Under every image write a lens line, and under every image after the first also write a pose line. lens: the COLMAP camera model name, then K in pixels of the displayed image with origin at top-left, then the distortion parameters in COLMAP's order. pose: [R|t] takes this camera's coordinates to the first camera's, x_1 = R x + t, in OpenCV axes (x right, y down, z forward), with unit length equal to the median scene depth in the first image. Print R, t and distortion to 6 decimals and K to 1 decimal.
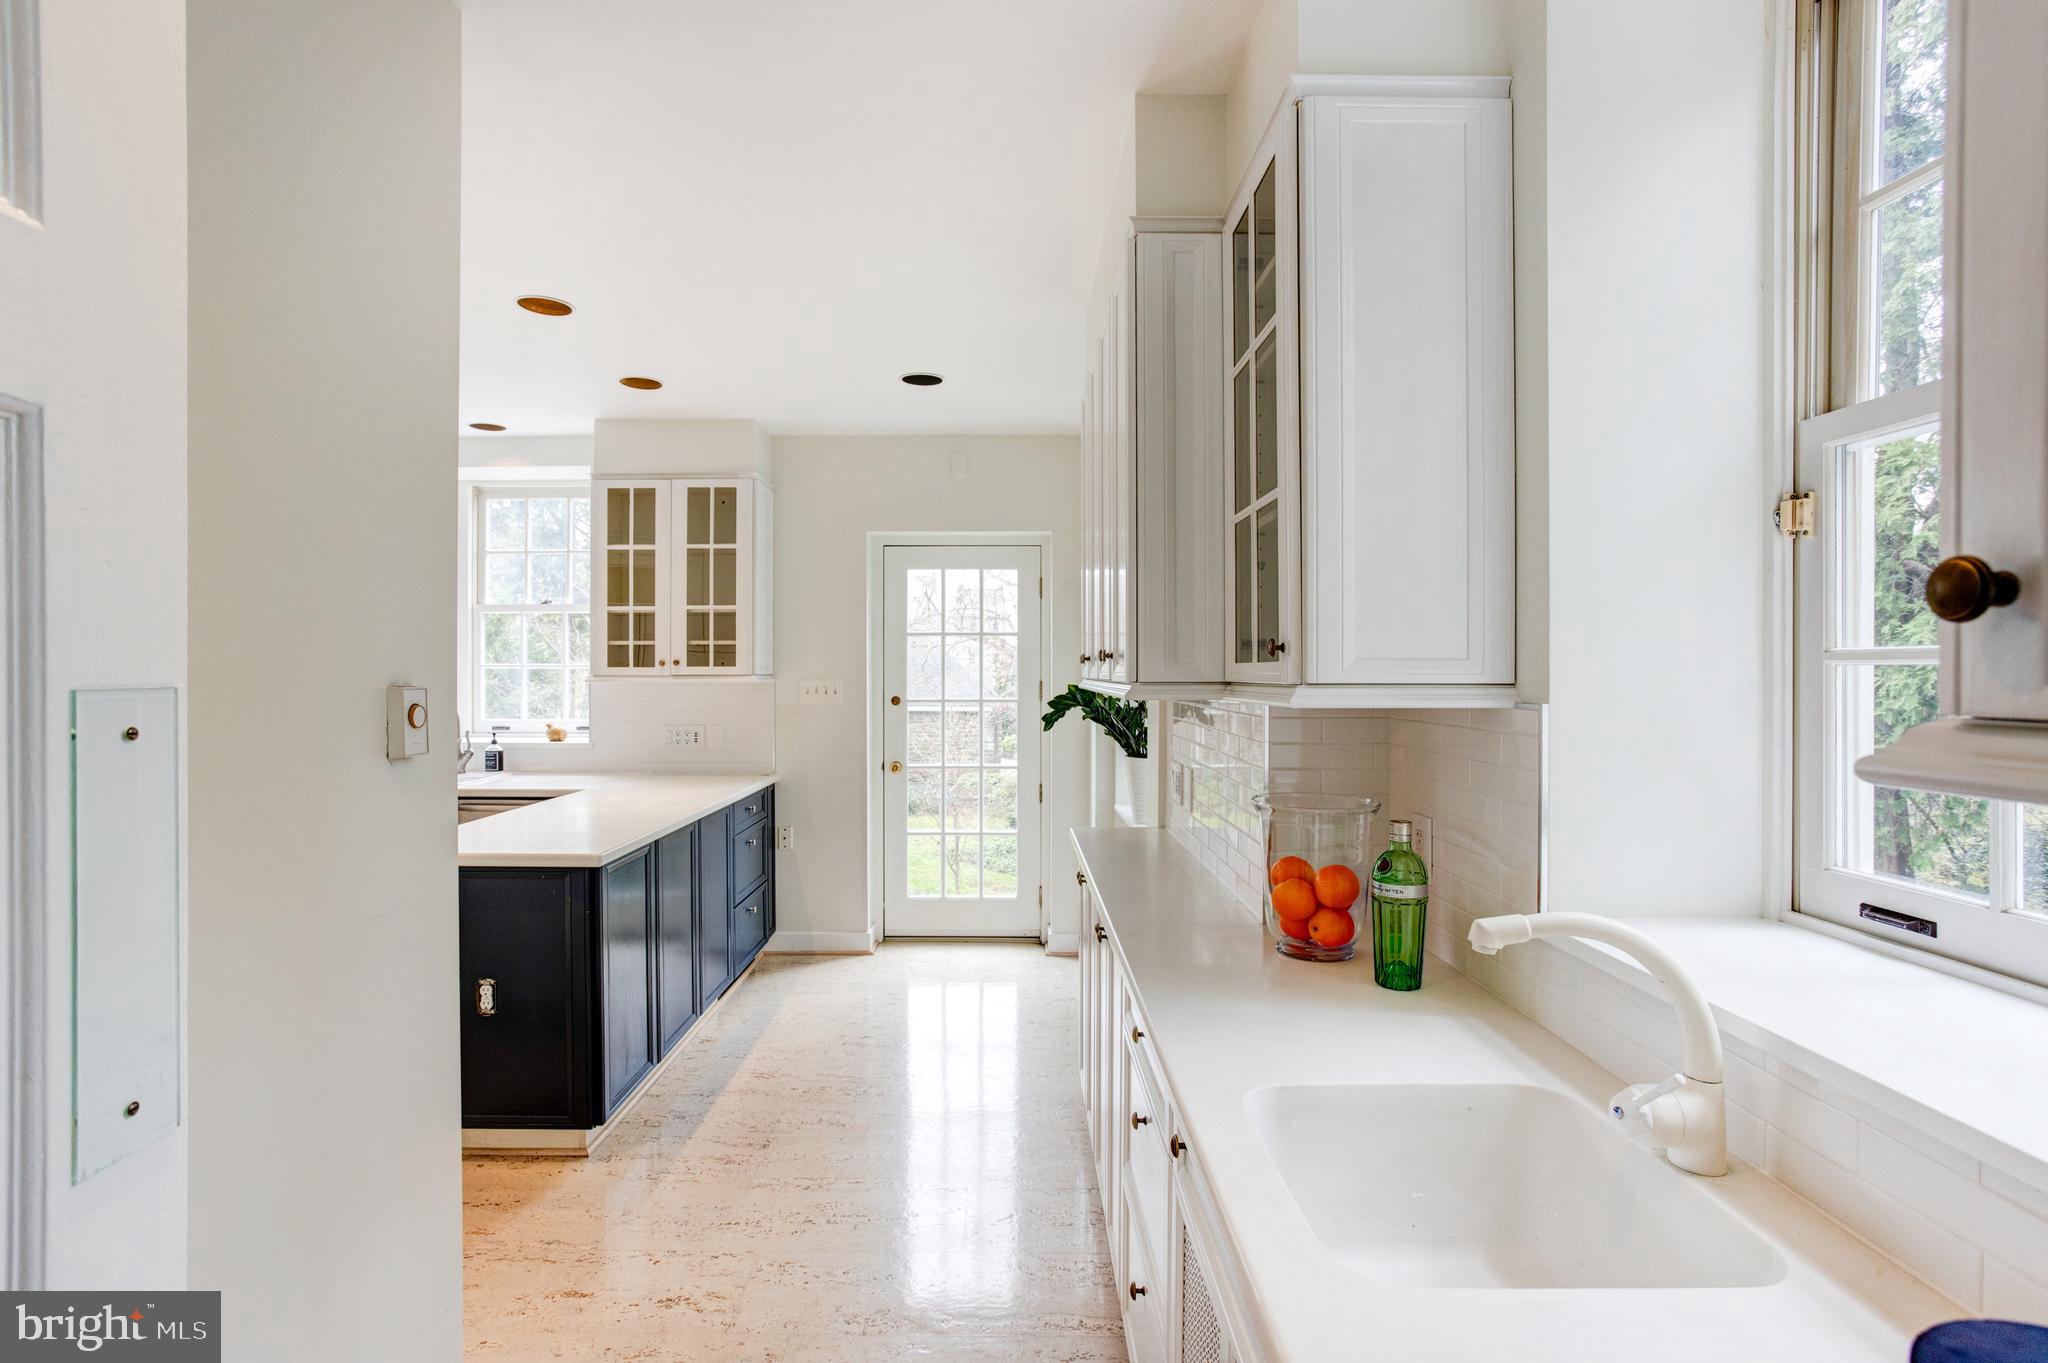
lens RADIAL K [[993.9, 0, 942.2], [0, 993.9, 653.0], [0, 0, 1]] dist [-0.033932, 0.010715]
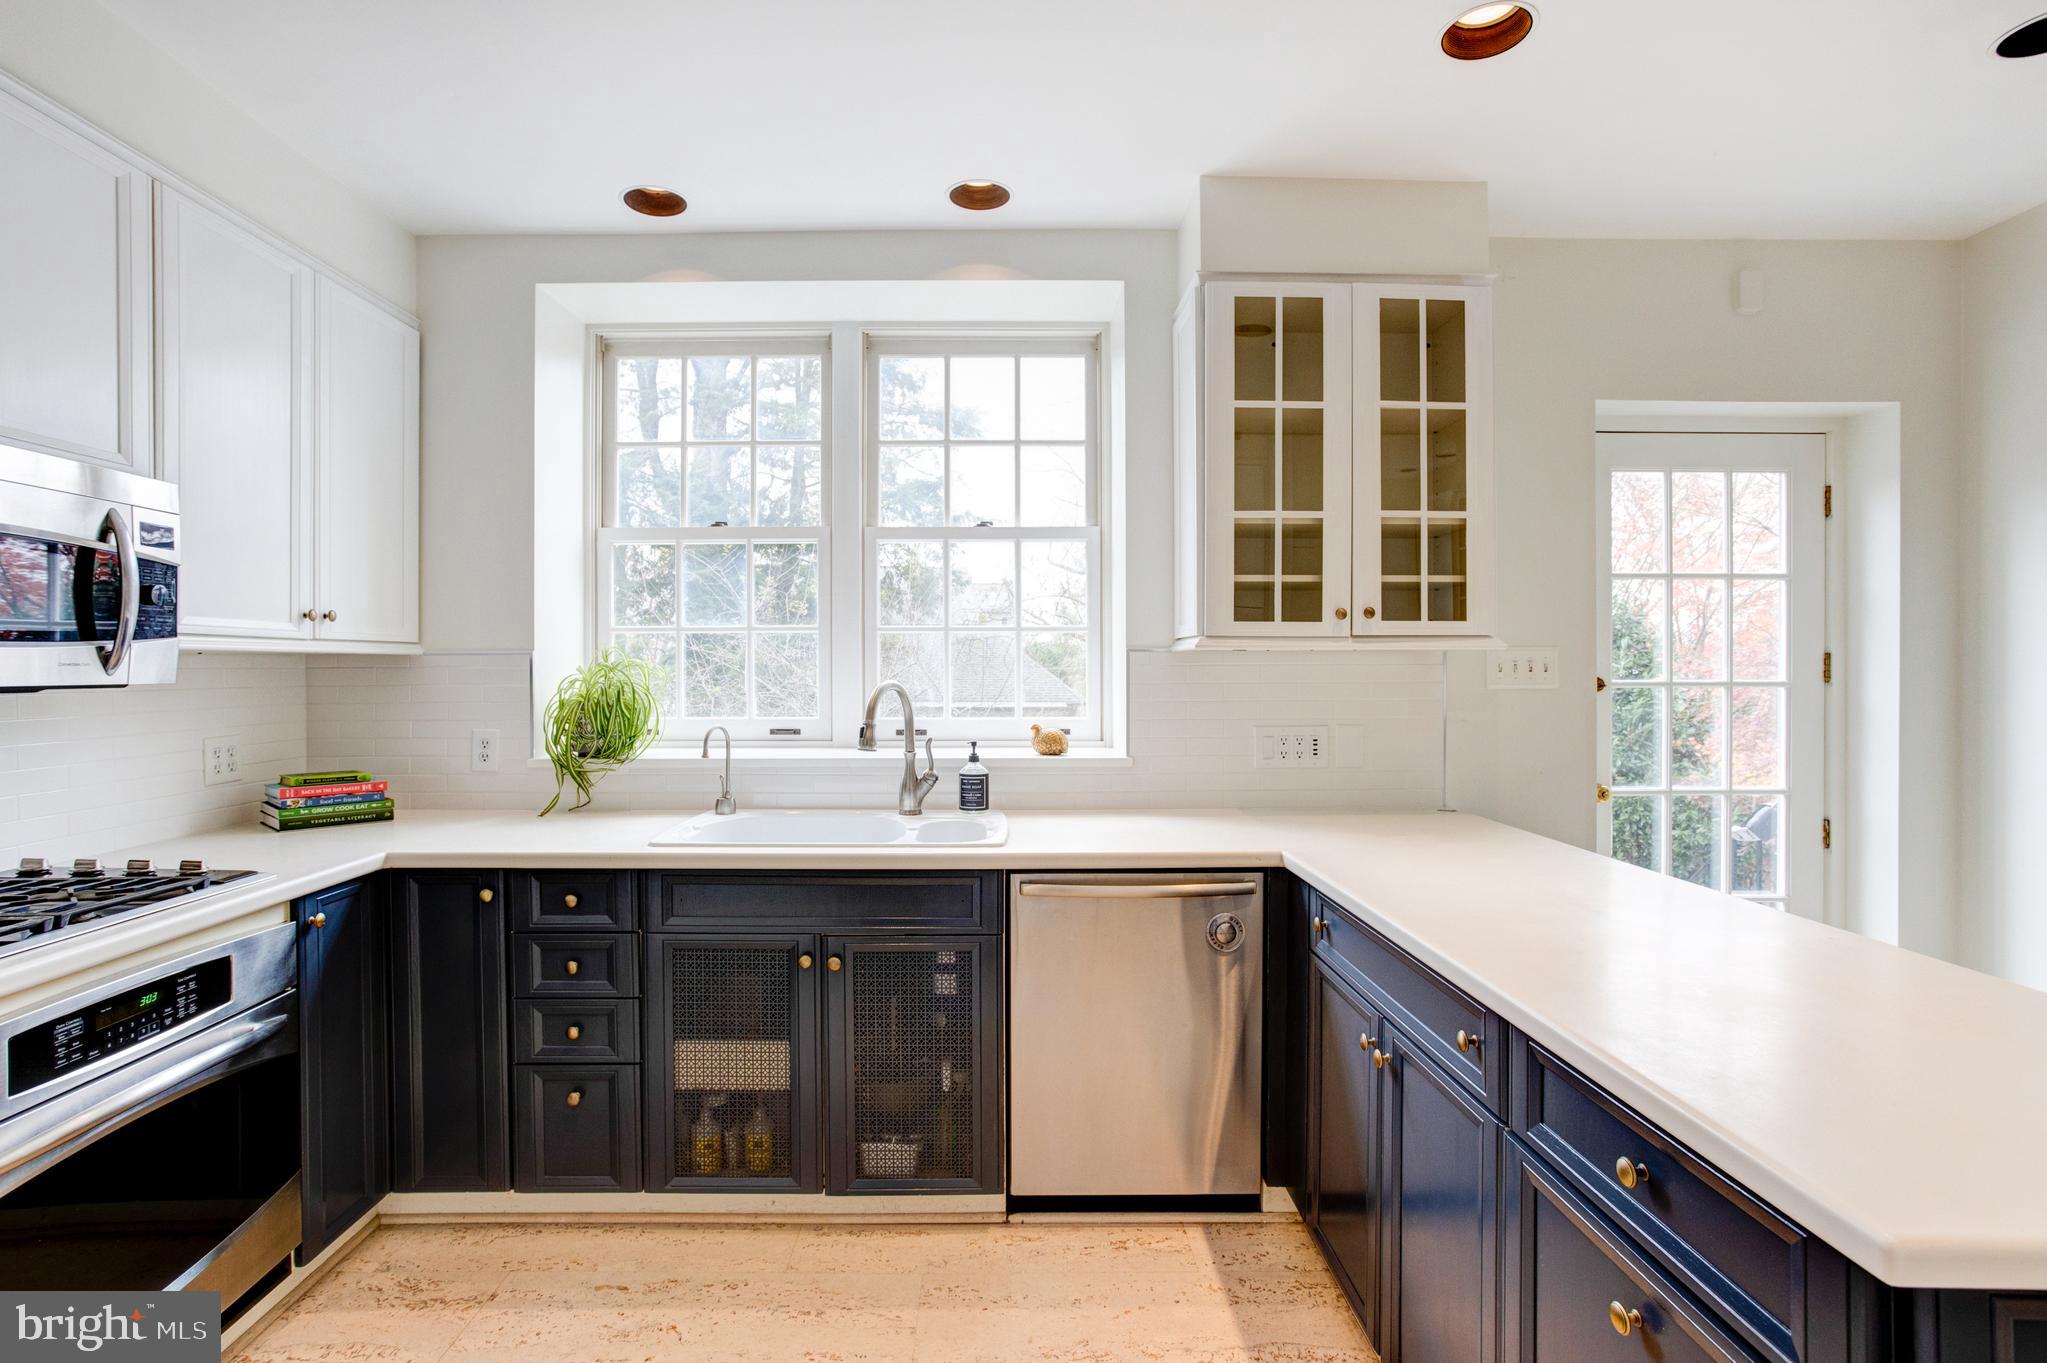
lens RADIAL K [[997.1, 0, 985.4], [0, 997.1, 662.6], [0, 0, 1]] dist [-0.039005, 0.017928]
pose [[0.998147, -0.000052, 0.060846, -0.510644], [-0.000809, 0.999900, 0.014123, 0.029210], [-0.060841, -0.014146, 0.998047, 0.456916]]
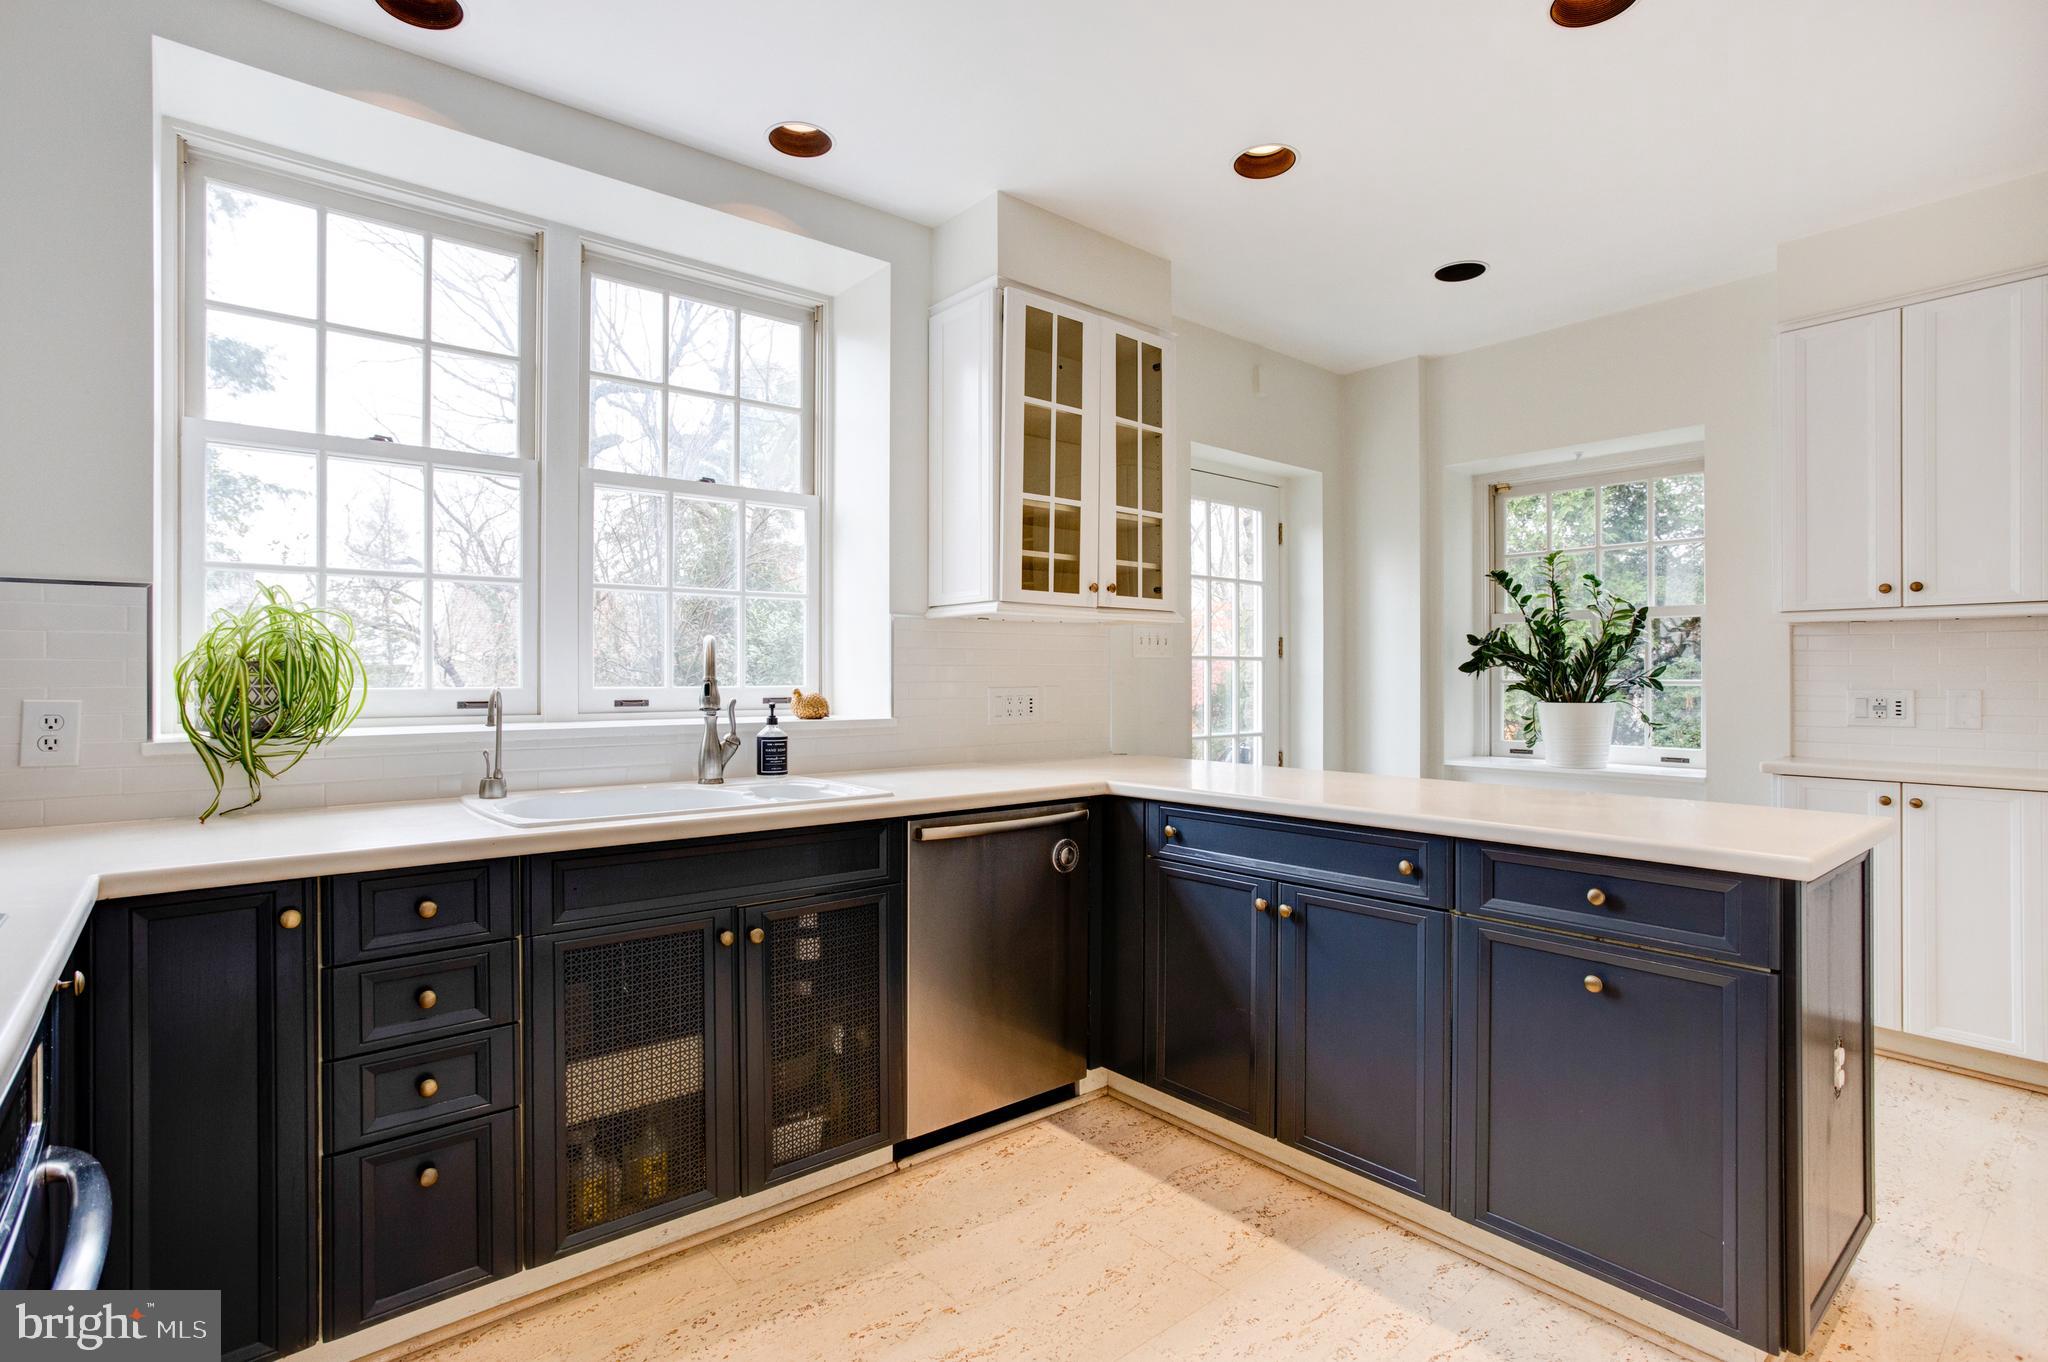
lens RADIAL K [[997.6, 0, 1011.0], [0, 997.6, 660.5], [0, 0, 1]] dist [-0.039005, 0.017928]
pose [[0.733635, 0.010701, 0.679460, -0.771562], [-0.011782, 0.999926, -0.003027, 0.060874], [-0.679442, -0.005784, 0.733706, 0.543719]]
